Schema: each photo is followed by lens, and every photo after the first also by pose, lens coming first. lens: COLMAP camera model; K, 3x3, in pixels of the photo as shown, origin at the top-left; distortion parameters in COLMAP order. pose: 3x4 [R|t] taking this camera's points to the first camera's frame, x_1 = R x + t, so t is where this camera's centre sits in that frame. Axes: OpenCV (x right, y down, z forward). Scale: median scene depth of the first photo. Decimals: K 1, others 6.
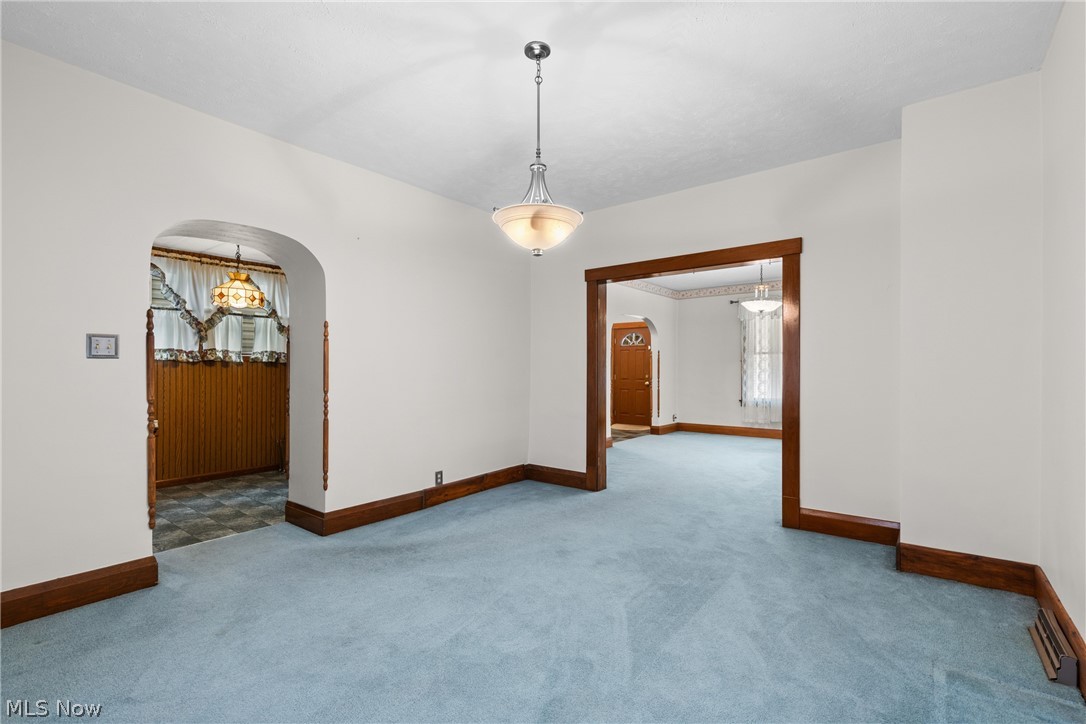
lens RADIAL K [[487.8, 0, 545.6], [0, 487.8, 368.9], [0, 0, 1]] dist [0.003870, 0.001562]
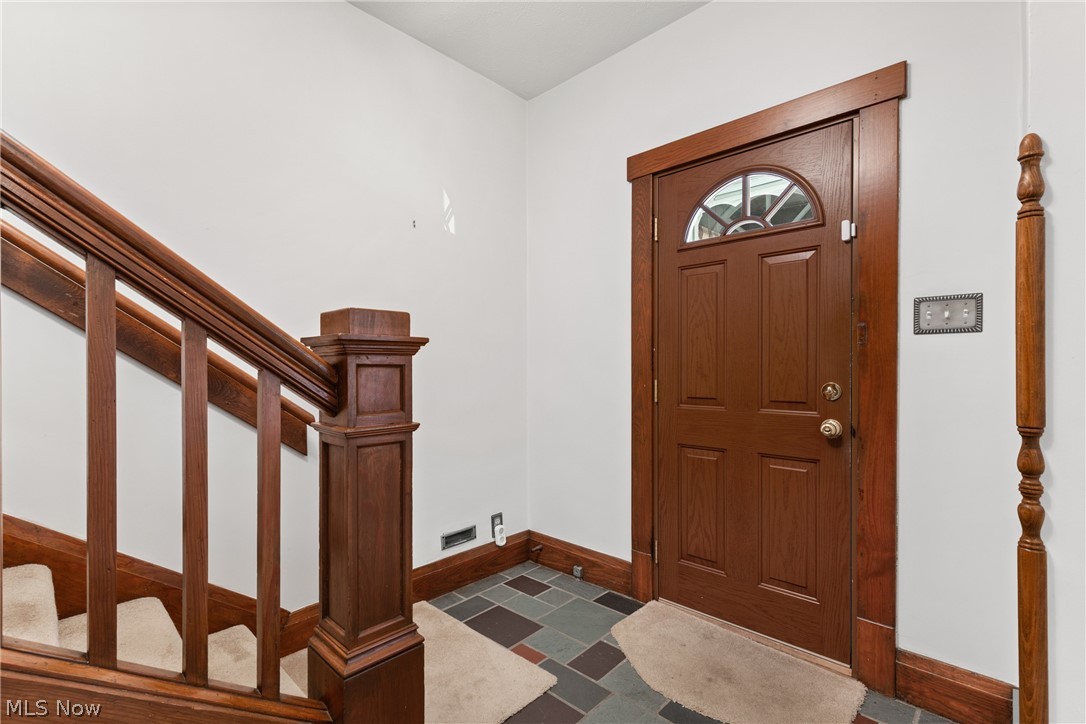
lens RADIAL K [[487.8, 0, 545.3], [0, 487.8, 369.8], [0, 0, 1]] dist [0.003870, 0.001562]
pose [[0.995437, -0.004107, -0.095334, 0.134961], [0.004736, 0.999968, 0.006372, 0.006983], [0.095305, -0.006795, 0.995425, 0.922137]]
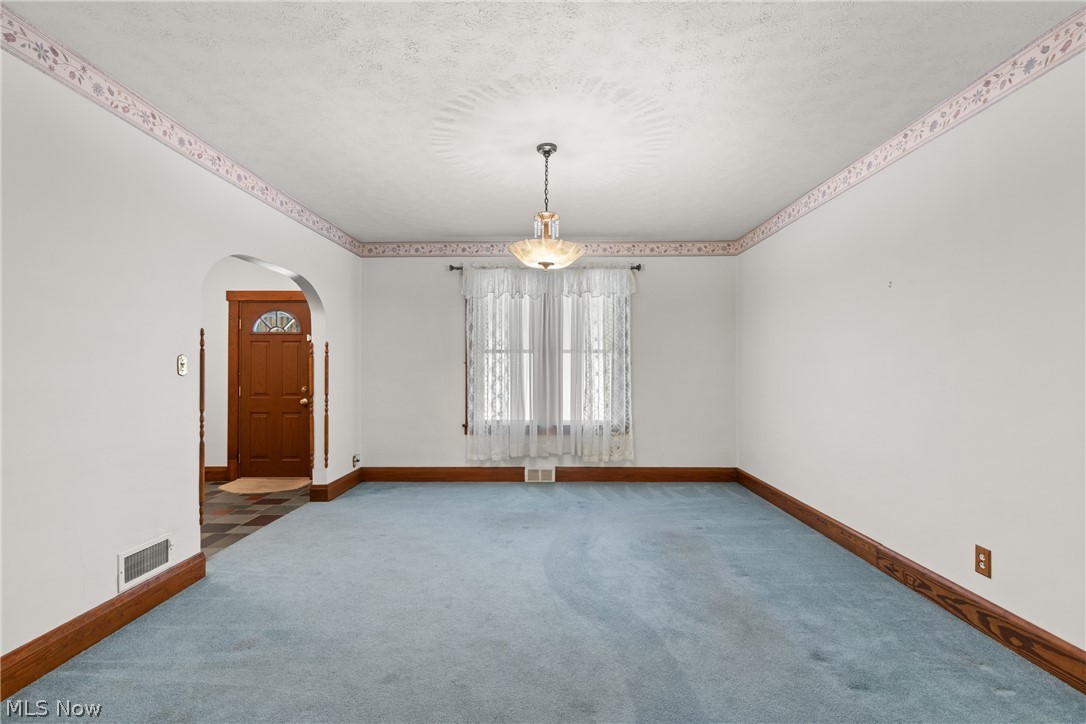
lens RADIAL K [[487.8, 0, 538.5], [0, 487.8, 368.0], [0, 0, 1]] dist [0.003870, 0.001562]
pose [[0.799625, 0.001153, 0.600498, 0.097736], [0.001710, 0.999990, -0.004197, -0.006876], [-0.600497, 0.004383, 0.799615, 0.441173]]
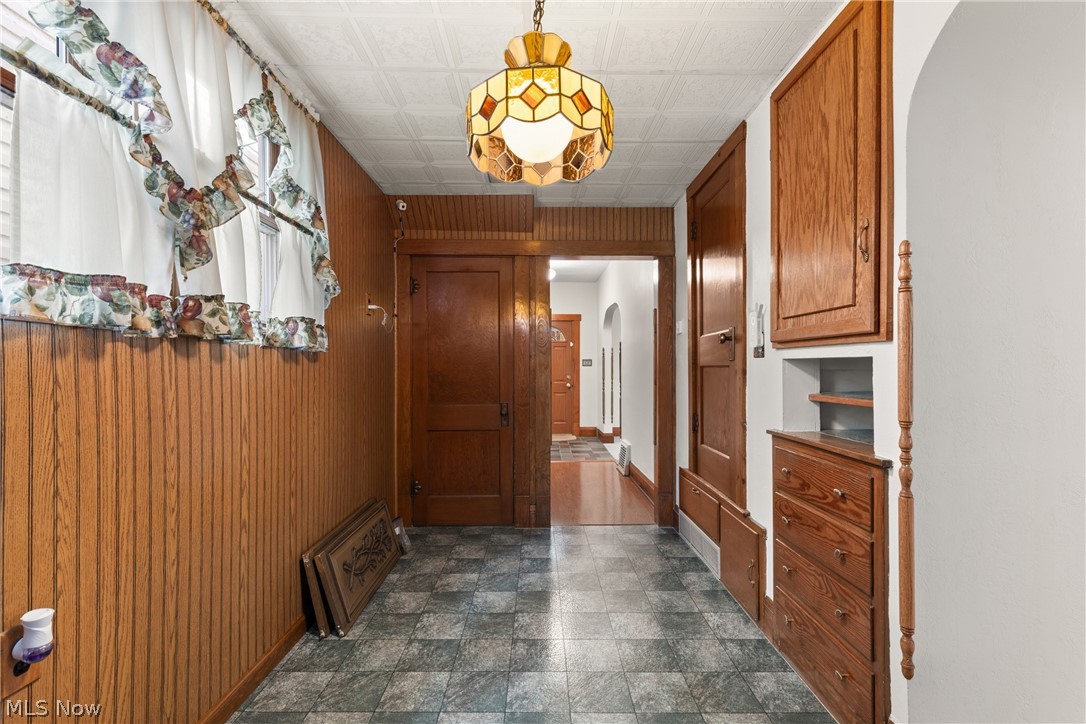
lens RADIAL K [[487.8, 0, 539.9], [0, 487.8, 372.8], [0, 0, 1]] dist [0.003870, 0.001562]
pose [[0.788995, -0.006290, 0.614368, -0.421266], [0.002516, 0.999972, 0.007006, 0.001462], [-0.614395, -0.003982, 0.788989, 0.392483]]
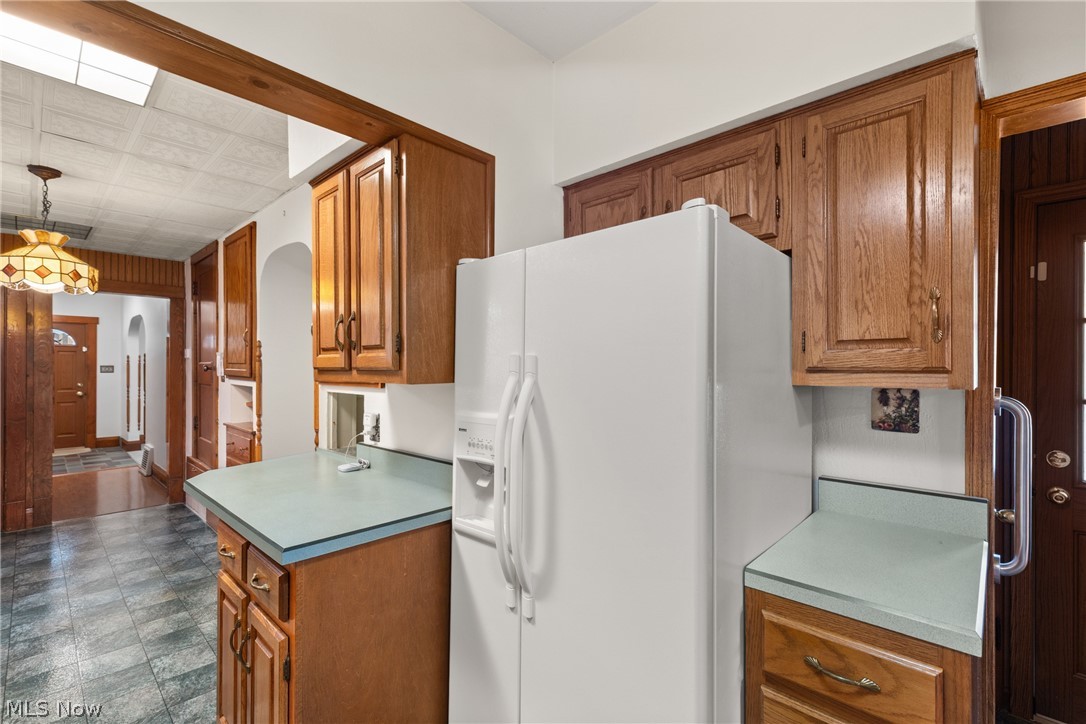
lens RADIAL K [[487.8, 0, 536.8], [0, 487.8, 368.0], [0, 0, 1]] dist [0.003870, 0.001562]
pose [[0.106479, -0.002256, 0.994312, -0.584004], [-0.002510, 0.999994, 0.002538, -0.018861], [-0.994312, -0.002766, 0.106473, 0.194607]]
